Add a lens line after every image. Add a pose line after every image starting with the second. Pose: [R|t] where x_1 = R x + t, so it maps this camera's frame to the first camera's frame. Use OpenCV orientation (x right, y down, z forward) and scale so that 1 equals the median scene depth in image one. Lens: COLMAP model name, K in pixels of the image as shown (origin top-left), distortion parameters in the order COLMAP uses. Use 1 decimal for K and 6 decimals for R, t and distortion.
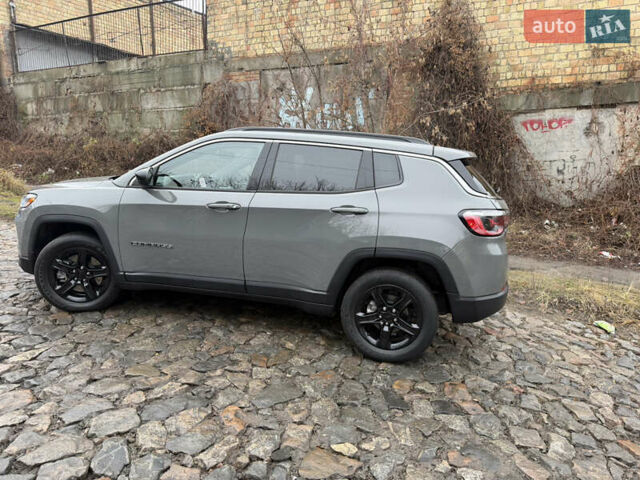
lens RADIAL K [[492.9, 0, 347.9], [0, 492.9, 242.1], [0, 0, 1]] dist [0.096363, -0.159942]
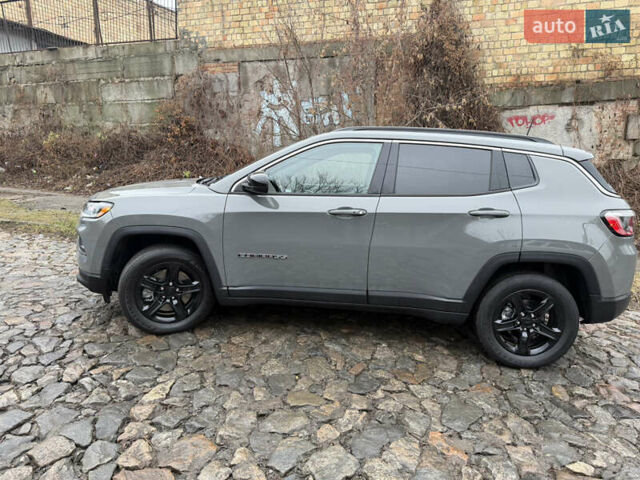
lens RADIAL K [[483.2, 0, 318.0], [0, 483.2, 239.5], [0, 0, 1]] dist [0.043359, -0.063294]
pose [[0.987411, -0.034192, 0.154436, -0.402958], [0.031497, 0.999306, 0.019865, -0.037189], [-0.155008, -0.014751, 0.987803, 0.105137]]
